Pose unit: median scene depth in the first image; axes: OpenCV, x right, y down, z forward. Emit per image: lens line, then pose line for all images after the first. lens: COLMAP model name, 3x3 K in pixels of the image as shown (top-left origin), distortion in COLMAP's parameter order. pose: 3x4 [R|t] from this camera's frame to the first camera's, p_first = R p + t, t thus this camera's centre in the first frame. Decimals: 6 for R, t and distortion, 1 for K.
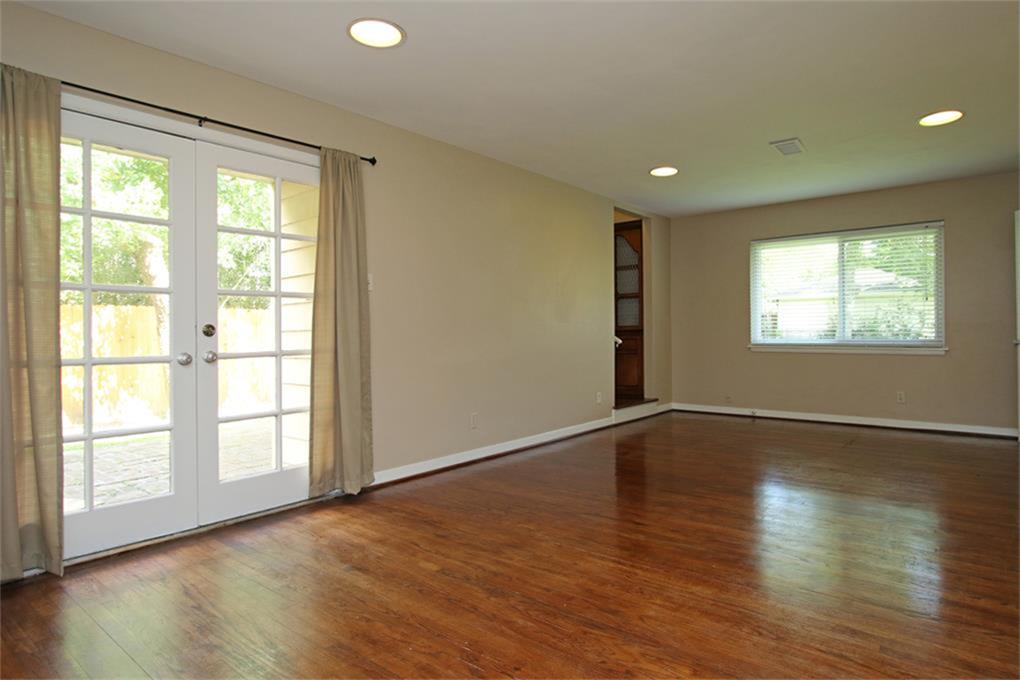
lens RADIAL K [[571.3, 0, 512.1], [0, 571.3, 333.5], [0, 0, 1]] dist [-0.005469, 0.000769]
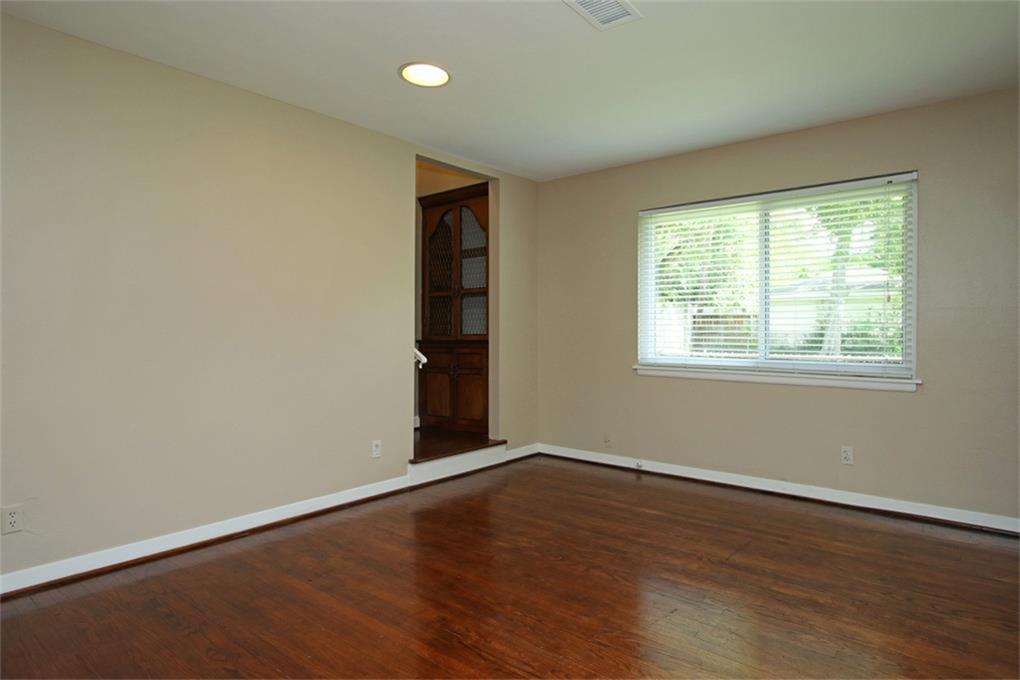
lens RADIAL K [[571.3, 0, 507.1], [0, 571.3, 333.1], [0, 0, 1]] dist [-0.005469, 0.000769]
pose [[0.999892, 0.008147, -0.012231, 0.273512], [-0.008107, 0.999962, 0.003296, -0.019078], [0.012257, -0.003197, 0.999920, 0.320390]]
